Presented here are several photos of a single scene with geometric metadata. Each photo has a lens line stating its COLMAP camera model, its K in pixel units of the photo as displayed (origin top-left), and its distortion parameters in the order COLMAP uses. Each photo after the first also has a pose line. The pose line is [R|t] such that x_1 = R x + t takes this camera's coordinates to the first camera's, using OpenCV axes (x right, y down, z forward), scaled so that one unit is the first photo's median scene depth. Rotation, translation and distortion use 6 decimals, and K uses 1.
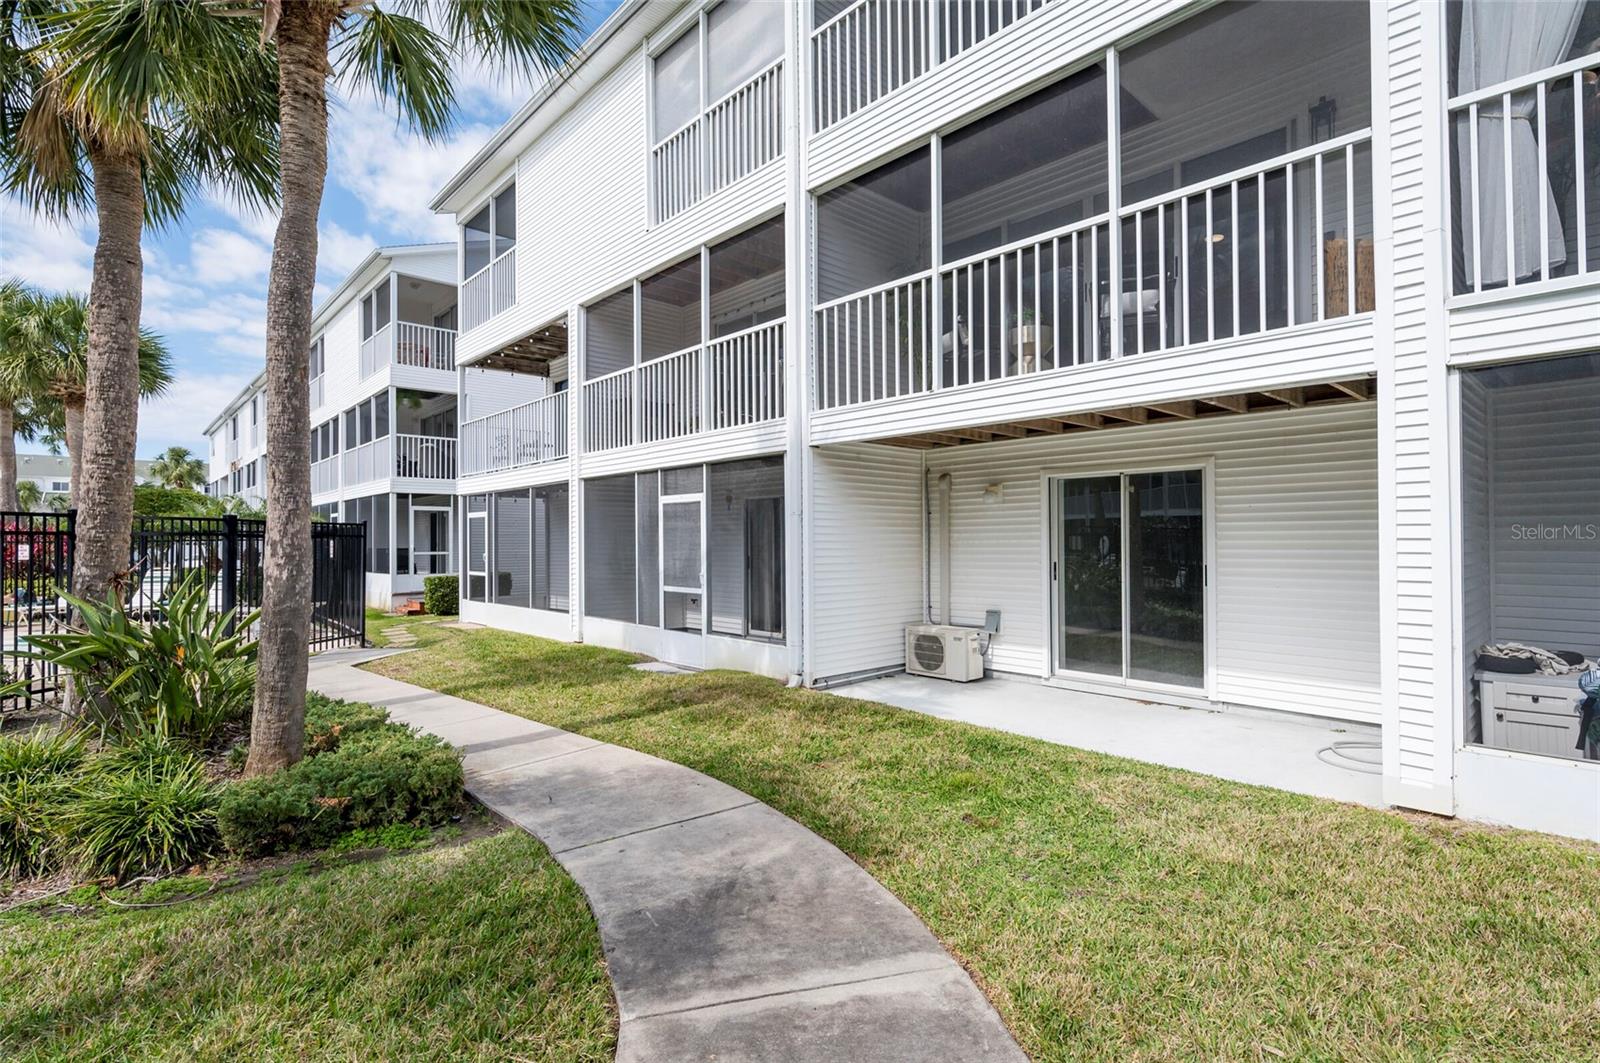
lens RADIAL K [[750.5, 0, 801.9], [0, 750.5, 531.2], [0, 0, 1]] dist [-0.000774, -0.000220]
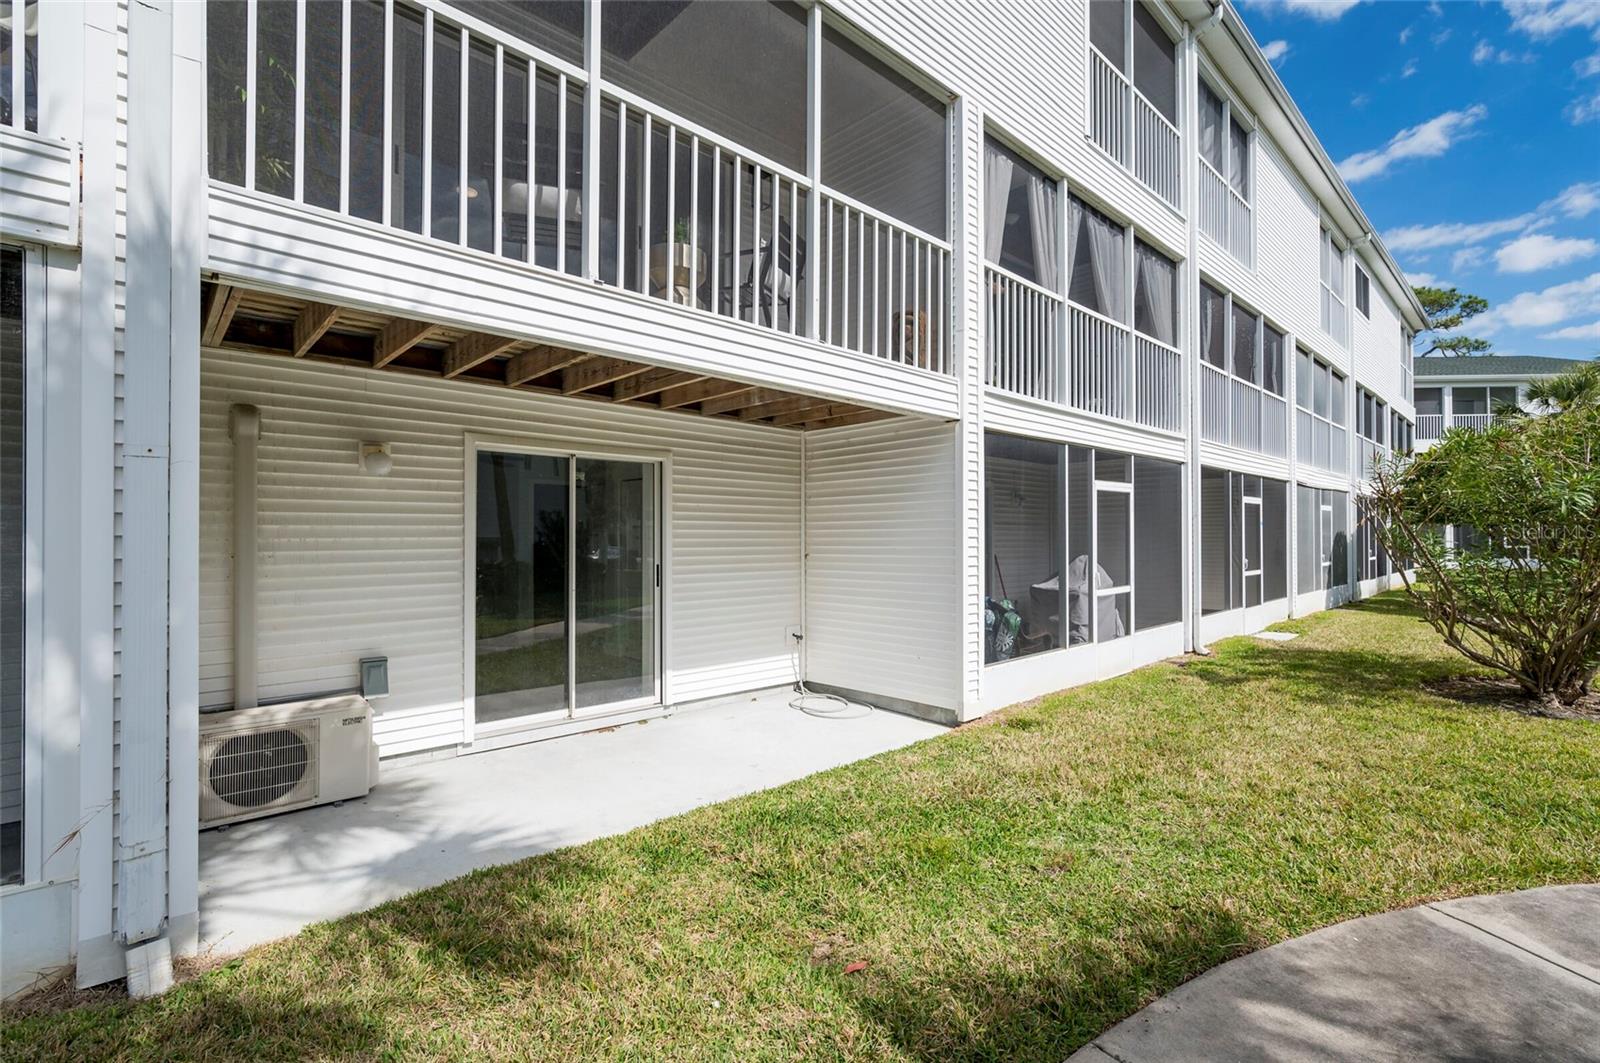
lens RADIAL K [[717.5, 0, 799.8], [0, 717.5, 524.6], [0, 0, 1]] dist [-0.002840, -0.000177]
pose [[-0.002694, 0.025035, 0.999683, -0.369371], [-0.010437, 0.999631, -0.025062, 0.015053], [-0.999942, -0.010501, -0.002432, 0.811325]]
